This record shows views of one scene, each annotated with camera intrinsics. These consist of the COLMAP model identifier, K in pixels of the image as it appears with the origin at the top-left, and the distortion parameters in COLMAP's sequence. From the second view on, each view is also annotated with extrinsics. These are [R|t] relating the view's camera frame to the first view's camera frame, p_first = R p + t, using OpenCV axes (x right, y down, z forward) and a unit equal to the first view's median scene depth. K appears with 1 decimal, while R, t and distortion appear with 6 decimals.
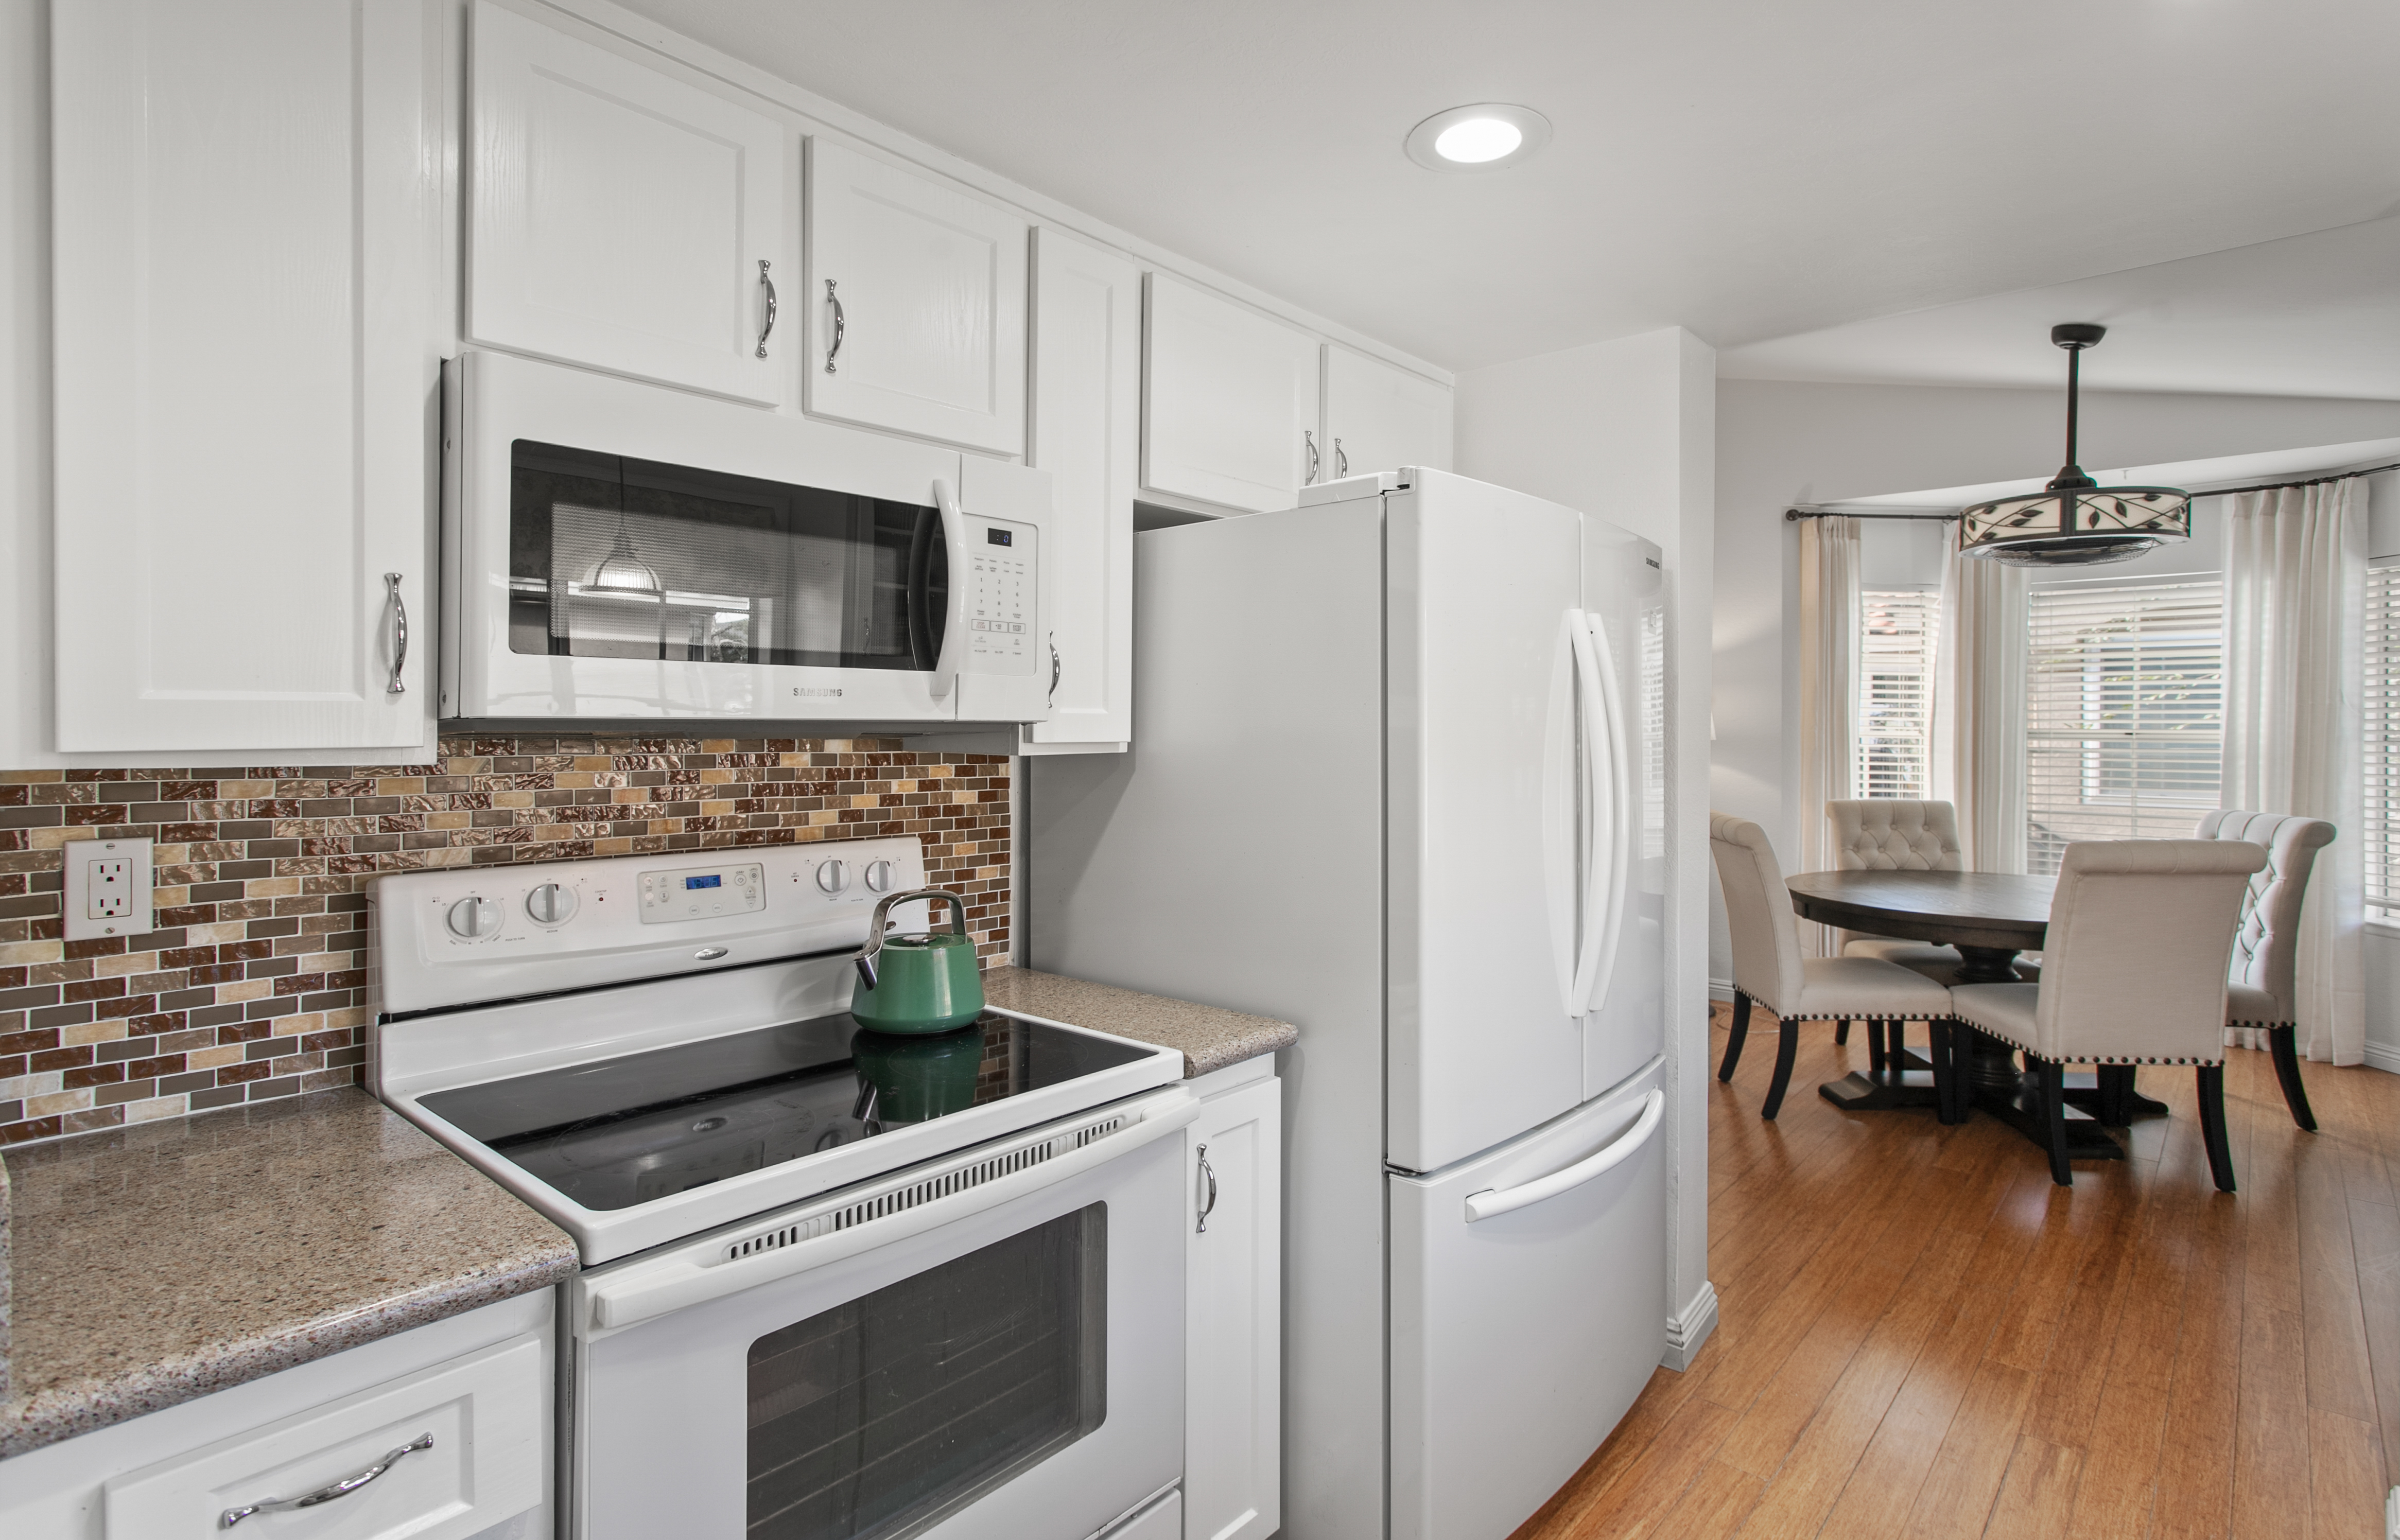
lens RADIAL K [[1224.7, 0, 1208.3], [0, 1224.7, 720.0], [0, 0, 1]] dist [0.017087, -0.000428]
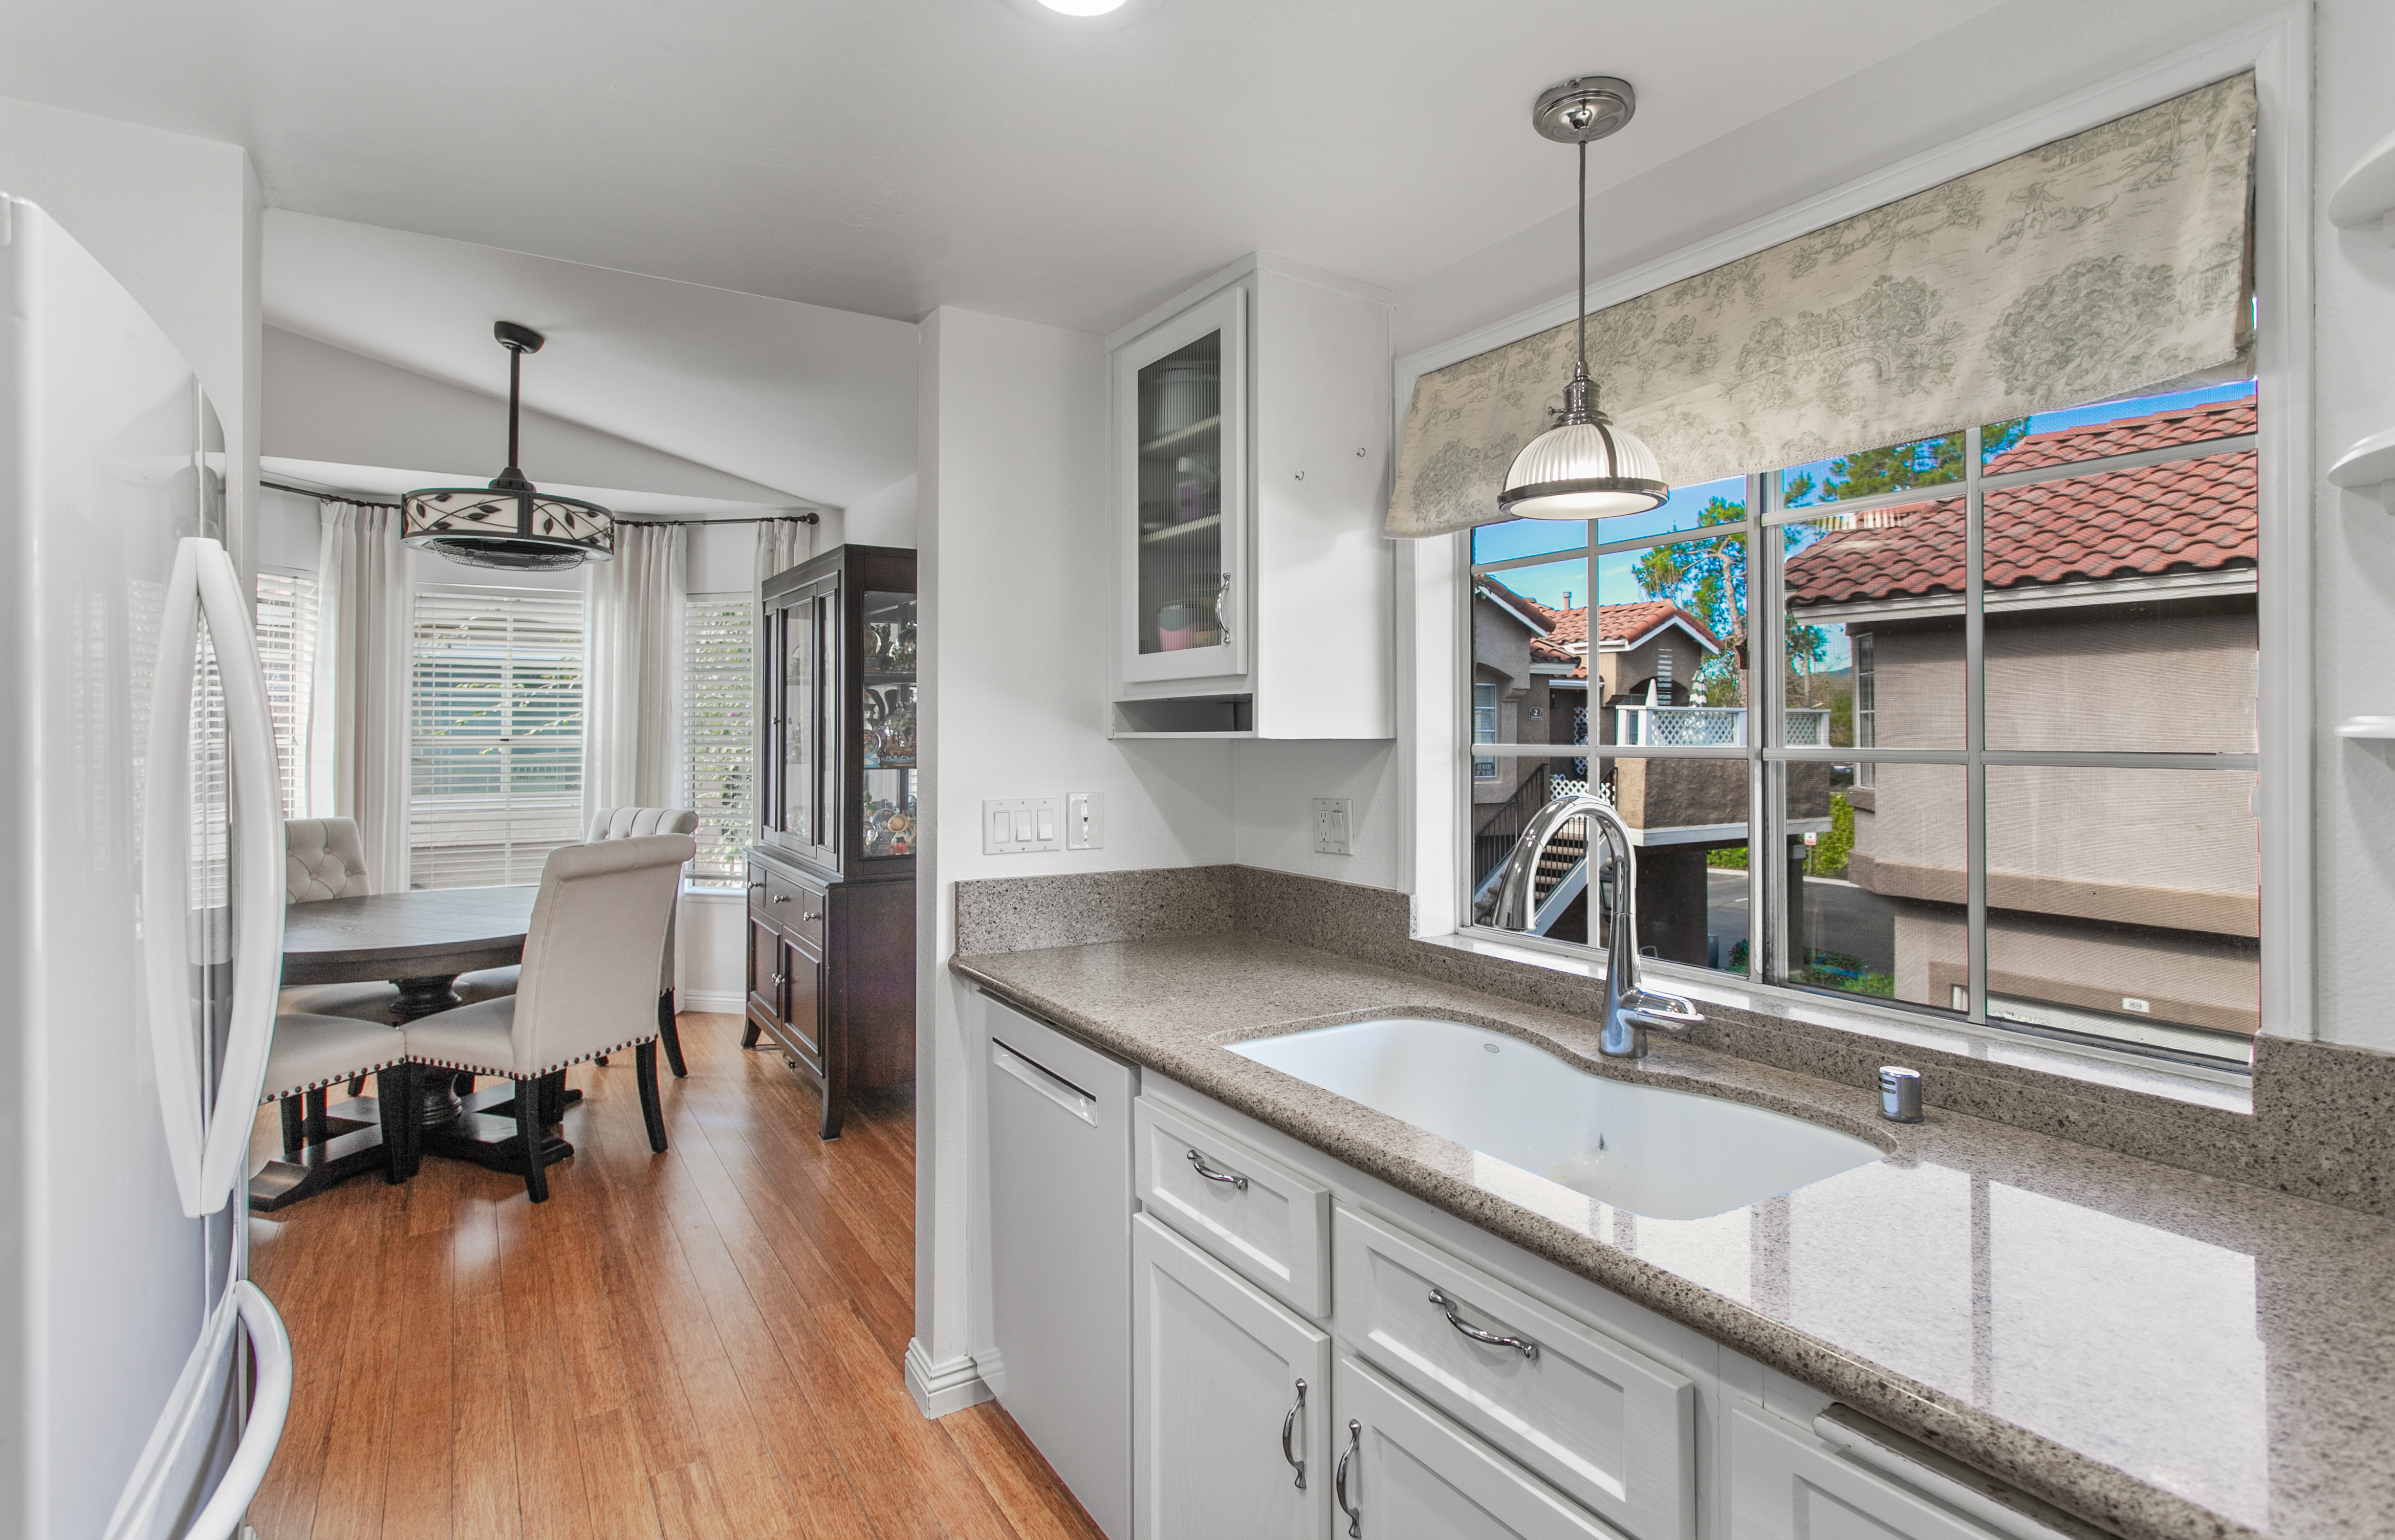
lens RADIAL K [[1222.1, 0, 1205.8], [0, 1222.1, 720.1], [0, 0, 1]] dist [0.017087, -0.000428]
pose [[0.299999, 0.005420, 0.953924, -0.070765], [0.001014, 0.999981, -0.006001, 0.001847], [-0.953939, 0.002768, 0.299988, 0.181351]]
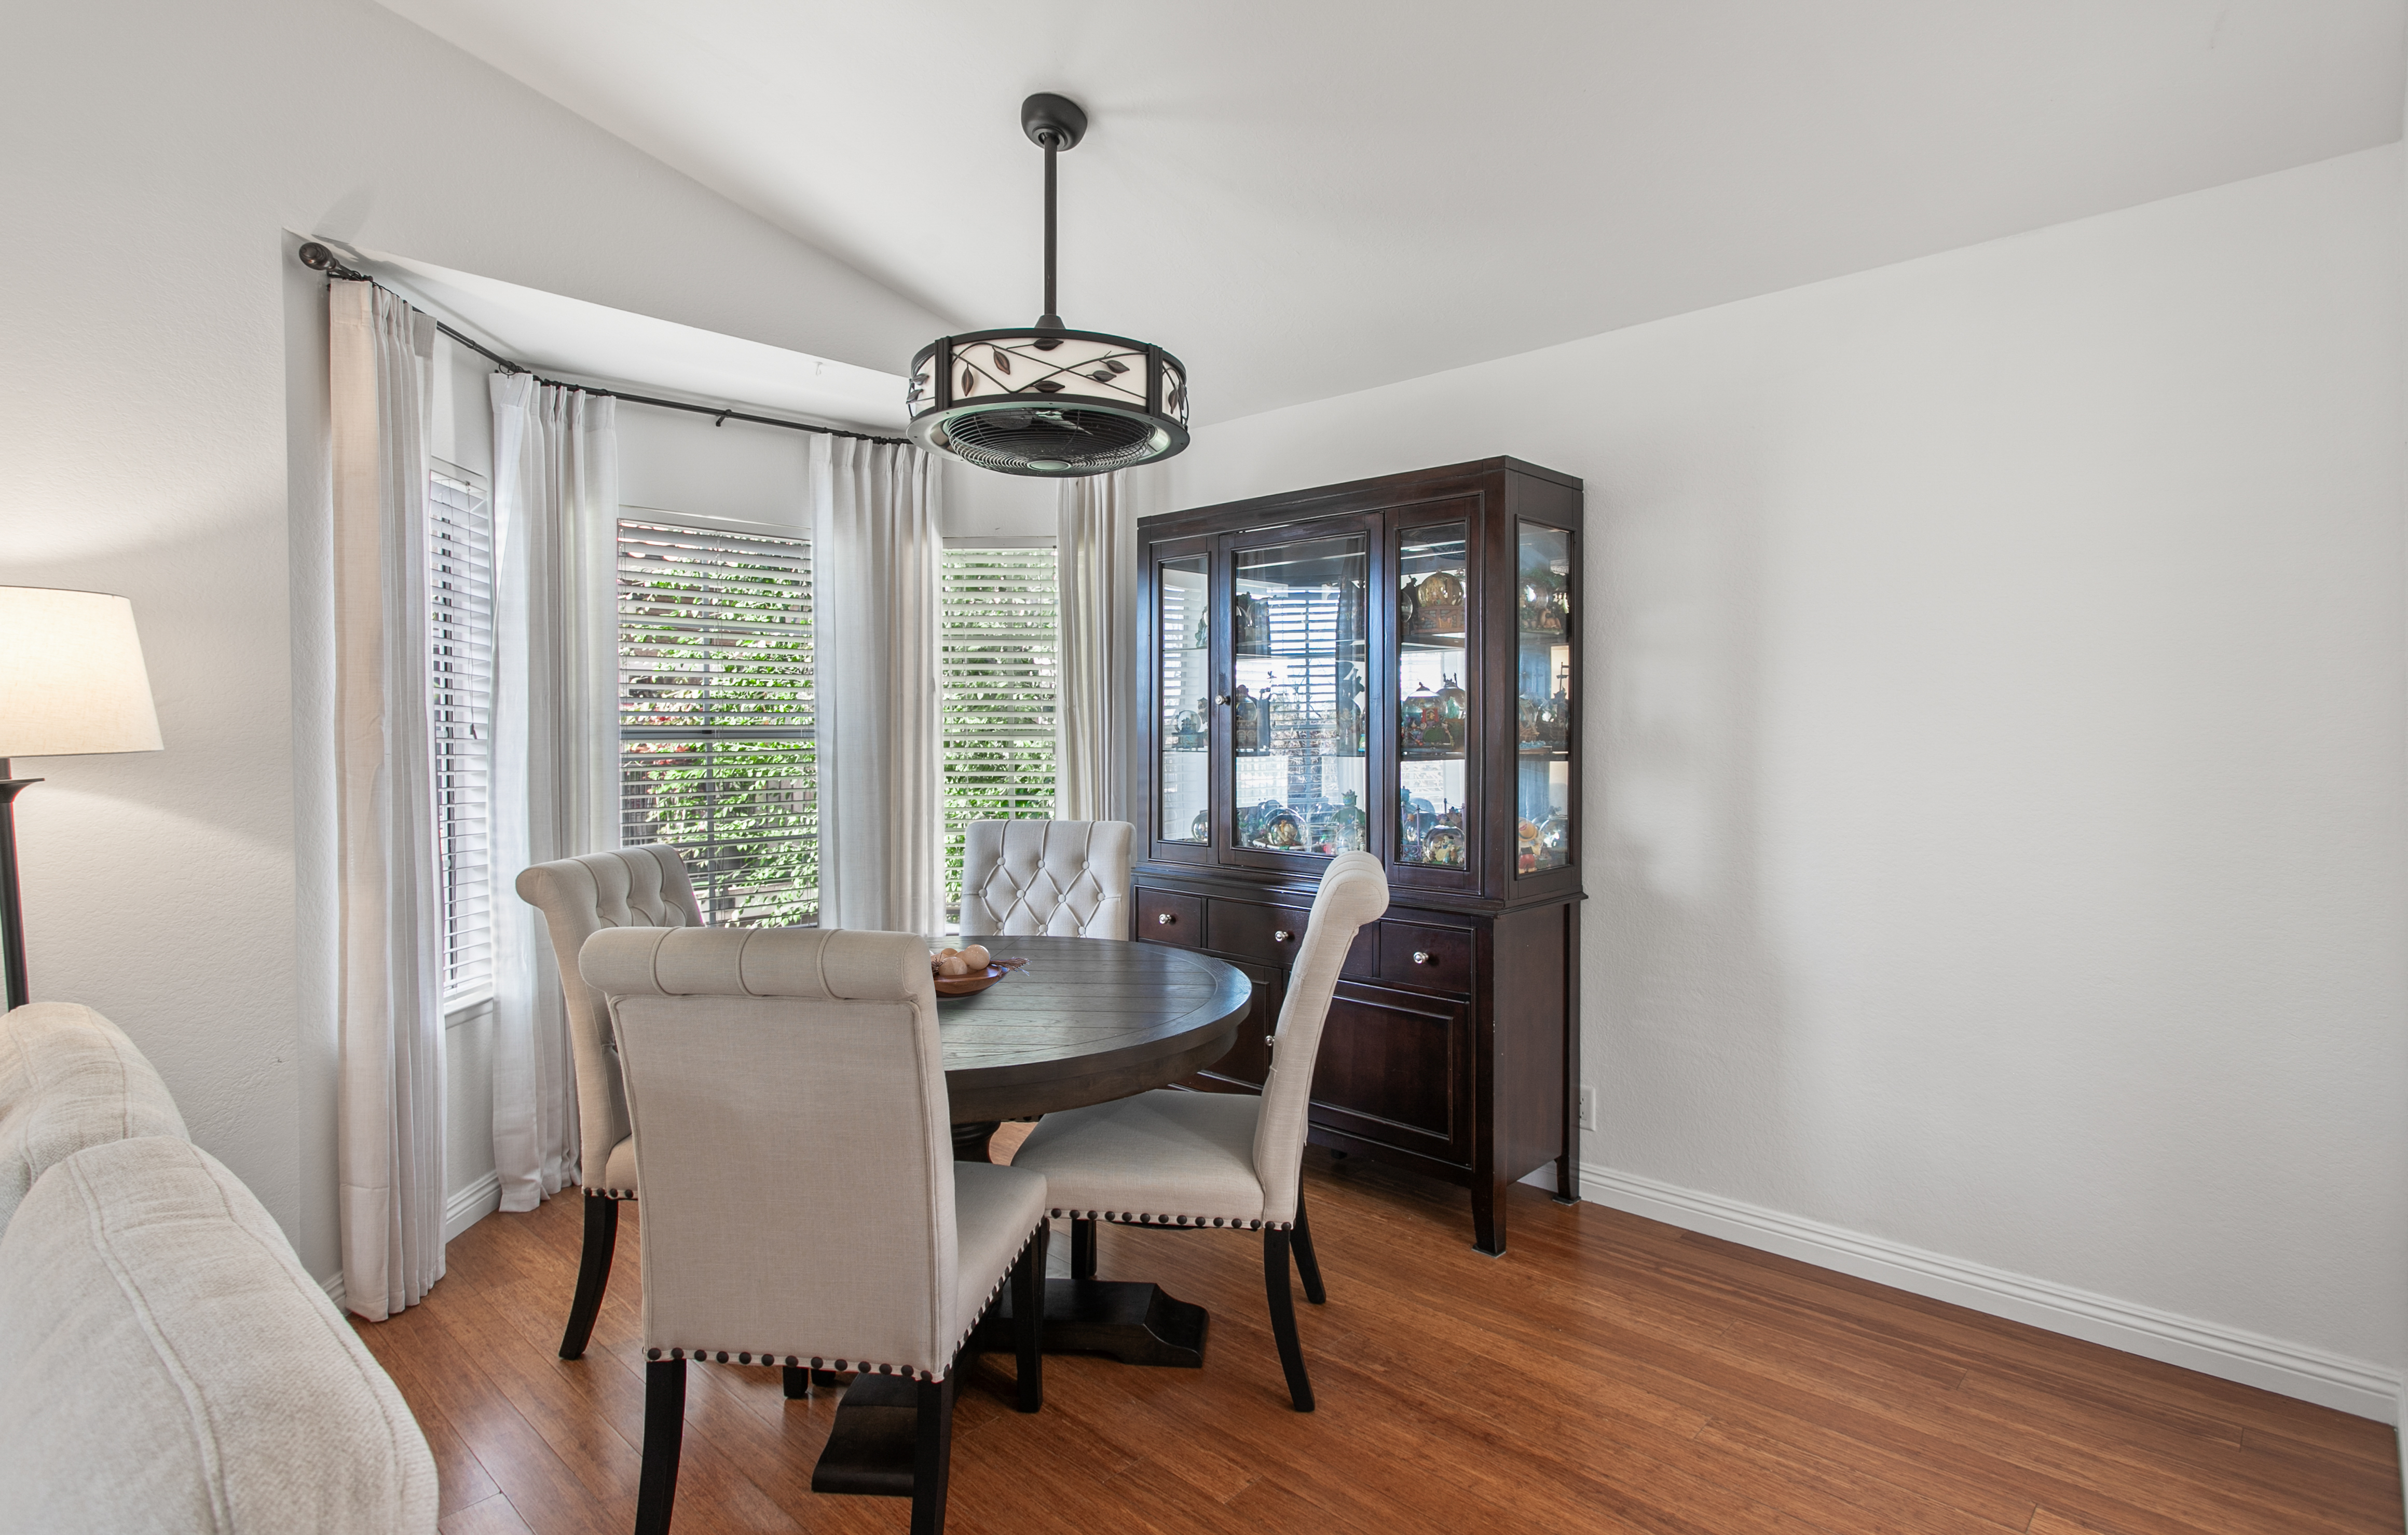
lens RADIAL K [[1188.8, 0, 1200.6], [0, 1188.8, 737.0], [0, 0, 1]] dist [-0.002749, -0.000264]
pose [[0.044694, -0.009944, 0.998951, 0.059268], [0.003177, 0.999947, 0.009812, 0.014839], [-0.998996, 0.002735, 0.044723, 0.899140]]
